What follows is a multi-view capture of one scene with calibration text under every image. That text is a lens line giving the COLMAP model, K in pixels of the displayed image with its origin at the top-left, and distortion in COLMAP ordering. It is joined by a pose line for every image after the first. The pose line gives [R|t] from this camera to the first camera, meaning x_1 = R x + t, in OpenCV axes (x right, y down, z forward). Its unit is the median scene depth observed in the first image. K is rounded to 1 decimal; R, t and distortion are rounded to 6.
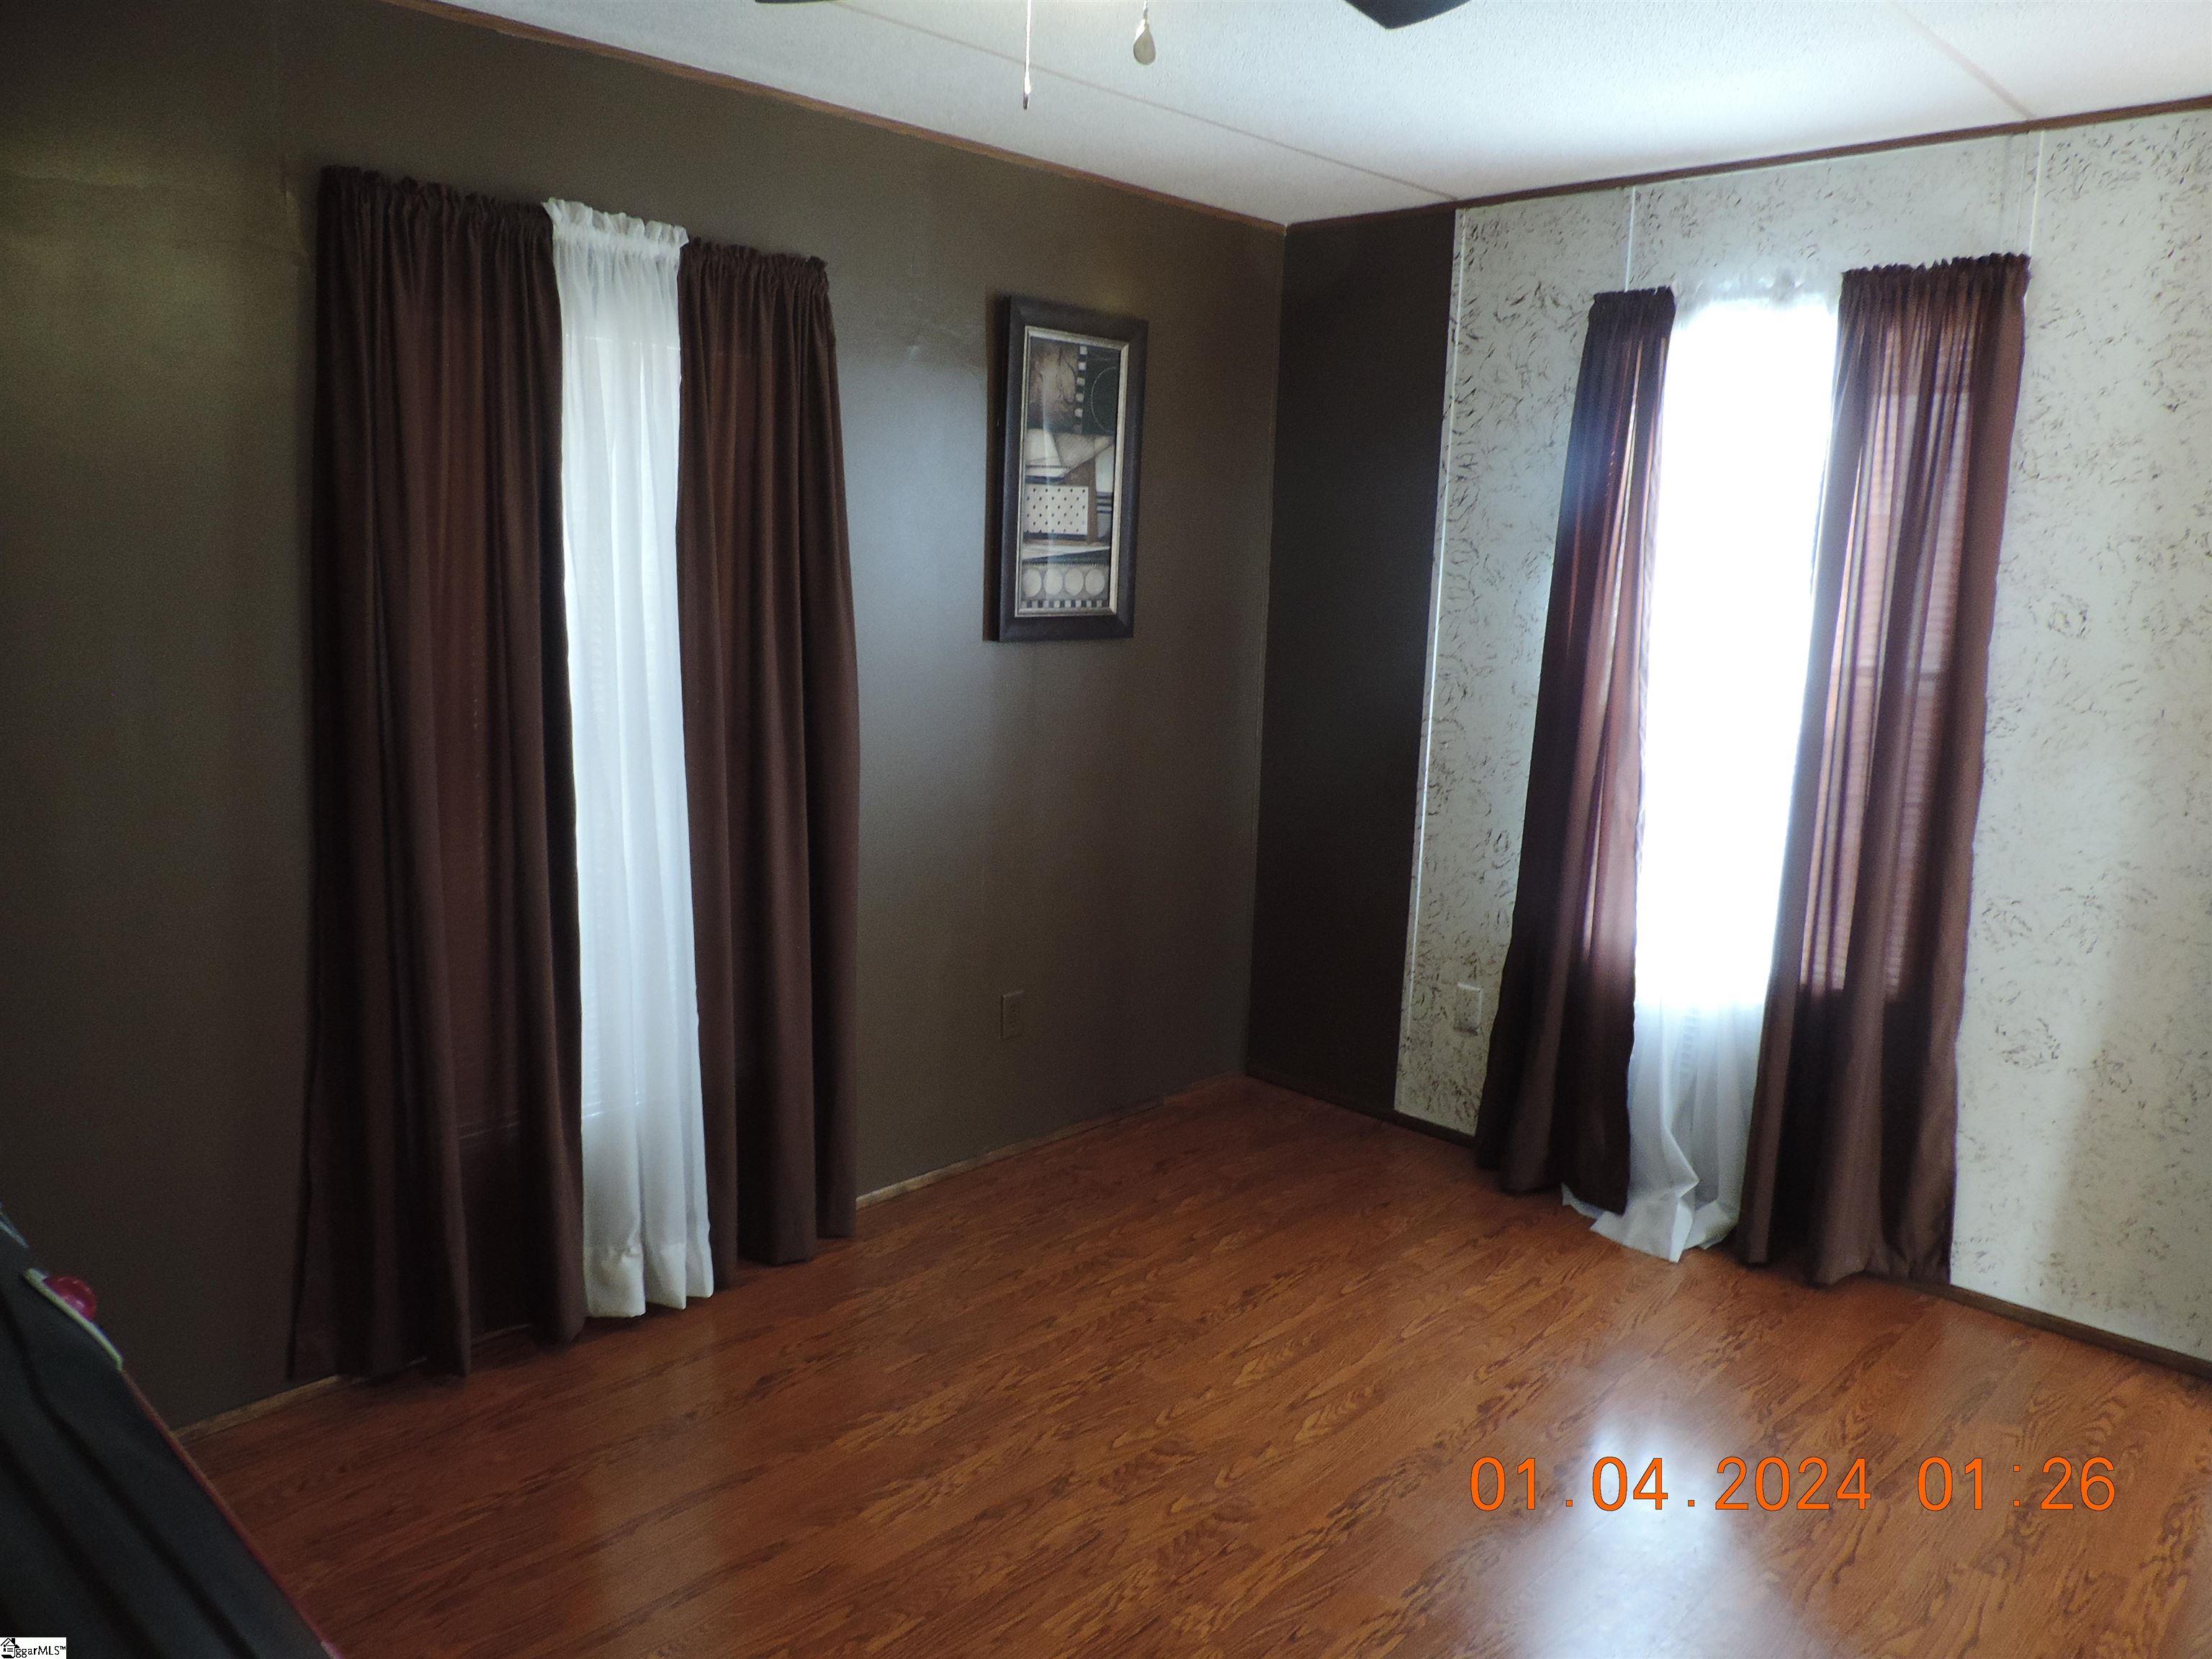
lens RADIAL K [[1583.8, 0, 1106.0], [0, 1583.8, 829.5], [0, 0, 1]] dist [-0.016180, -0.000897]
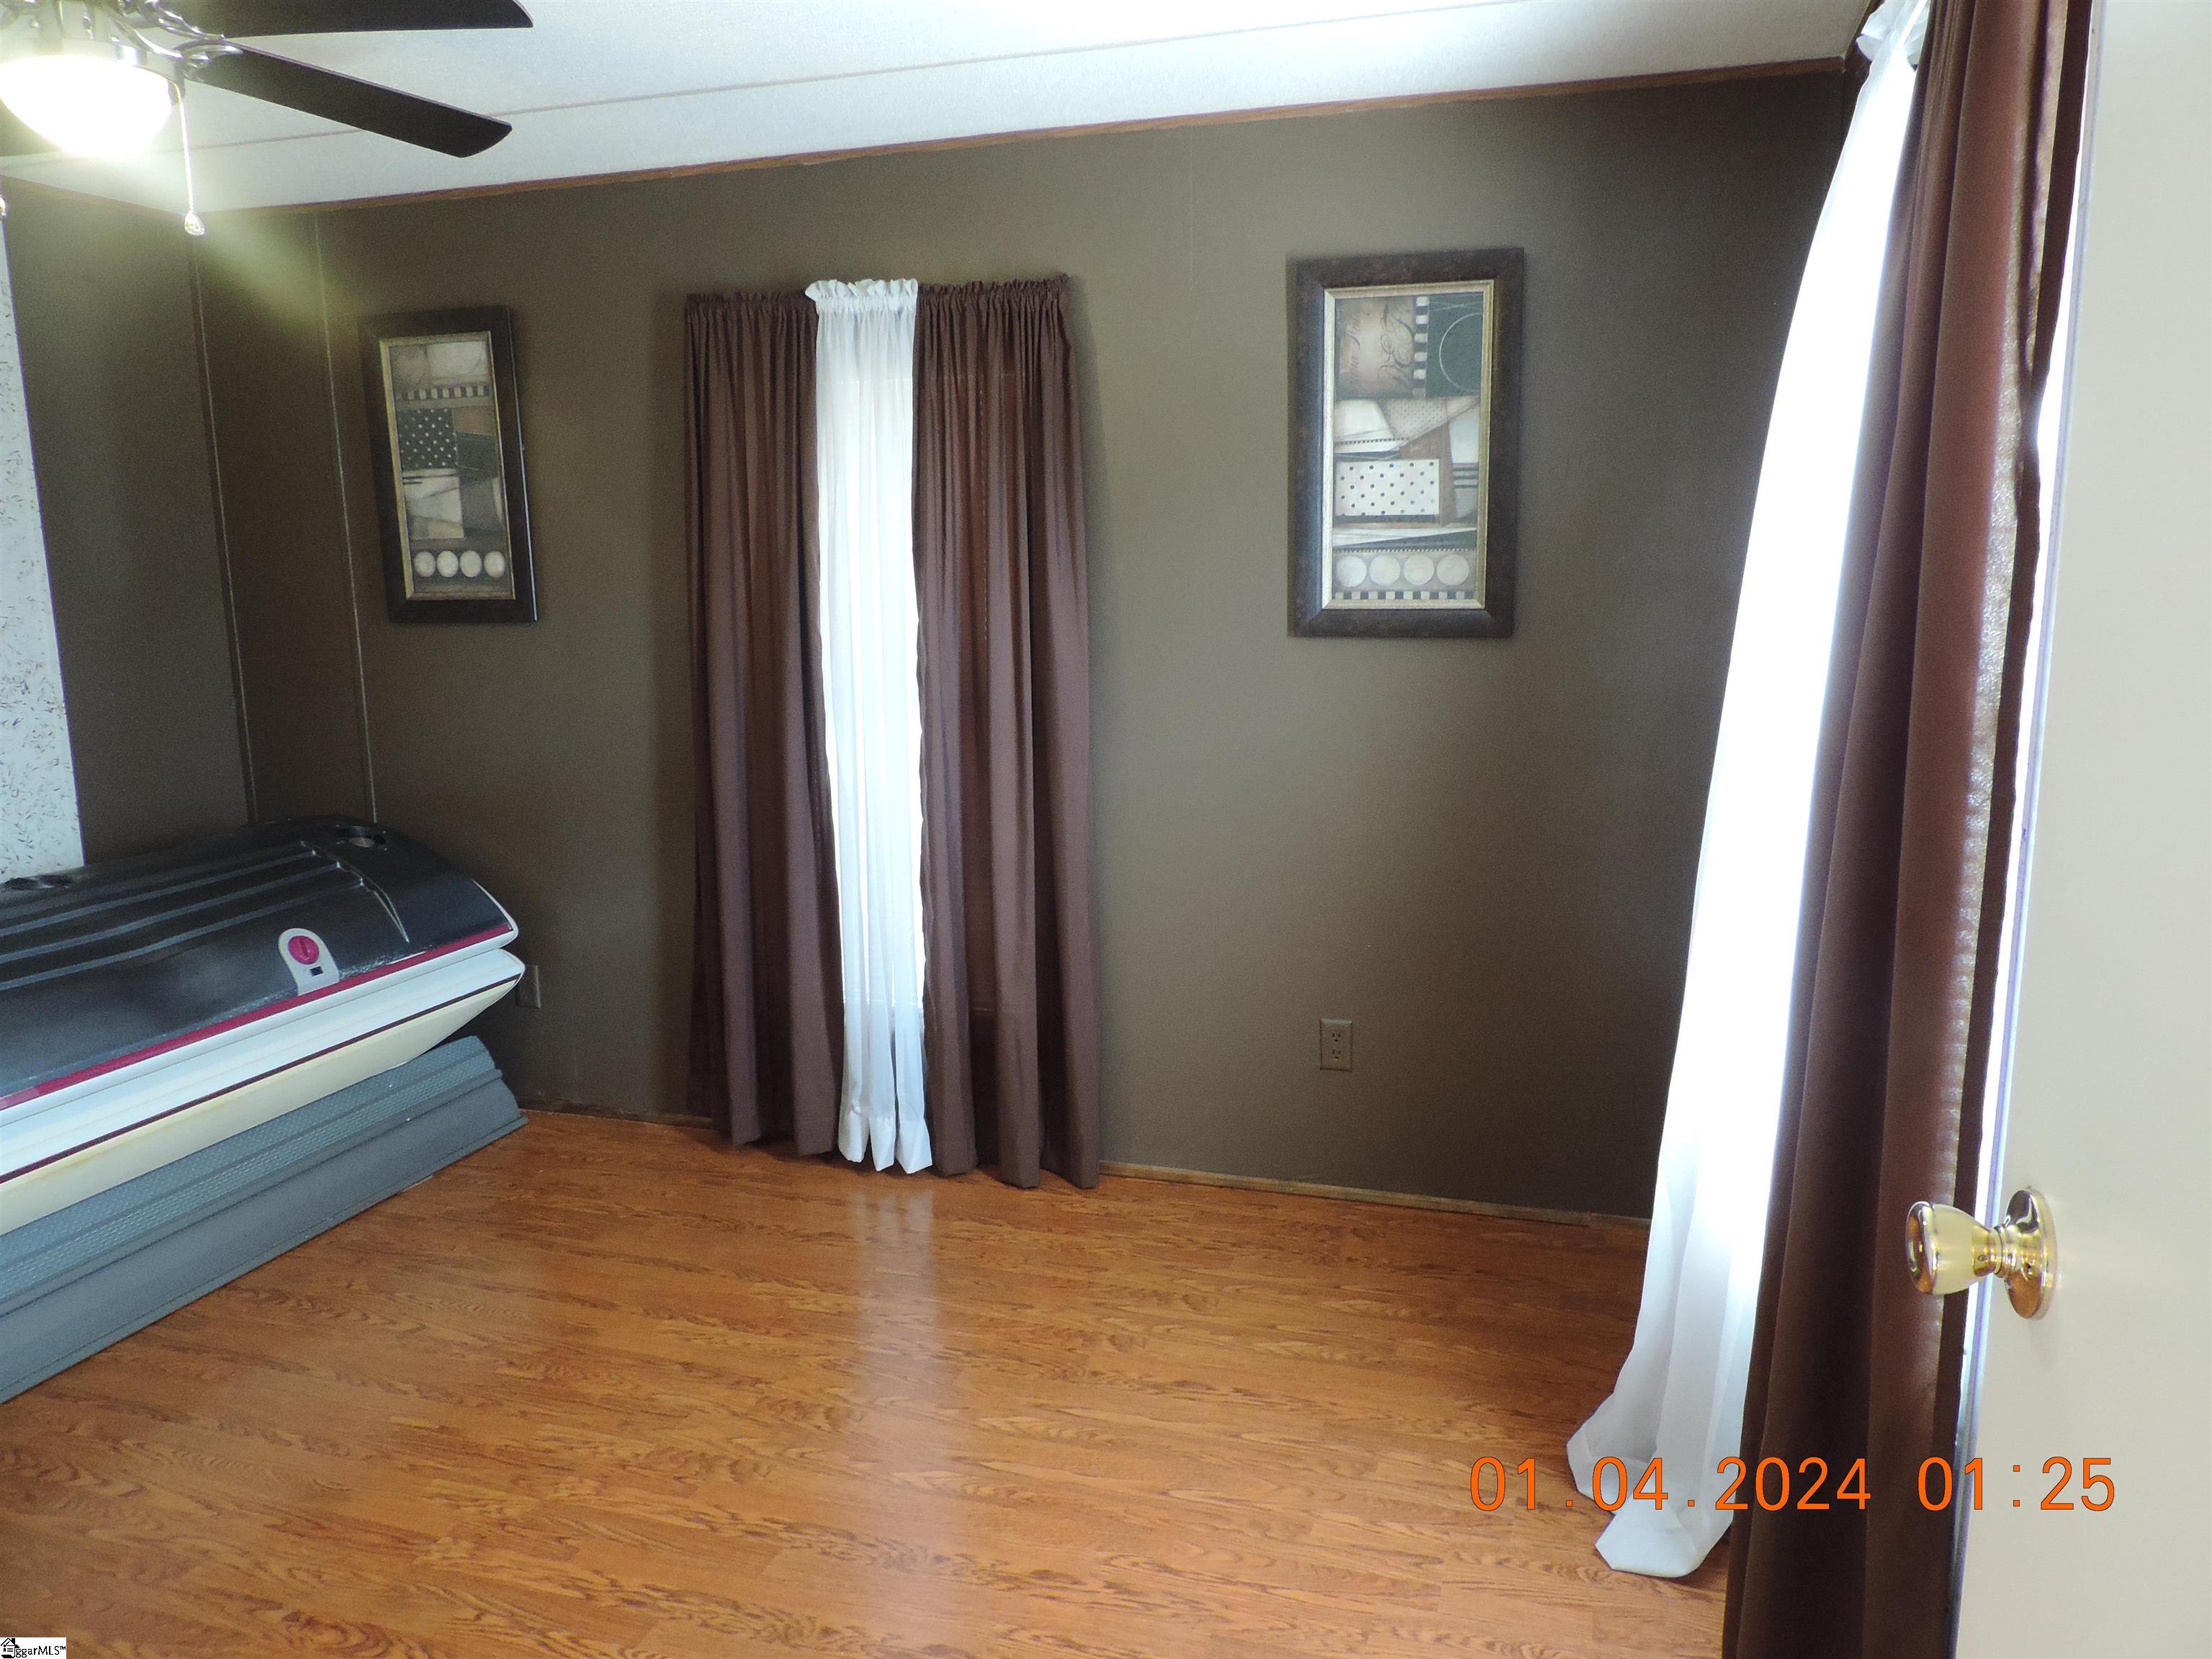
lens RADIAL K [[1583.8, 0, 1106.0], [0, 1583.8, 829.5], [0, 0, 1]] dist [-0.016180, -0.000897]
pose [[0.440272, 0.131718, -0.888150, 0.713869], [-0.131668, 0.987958, 0.081250, -0.065776], [0.888157, 0.081169, 0.452314, 0.481183]]
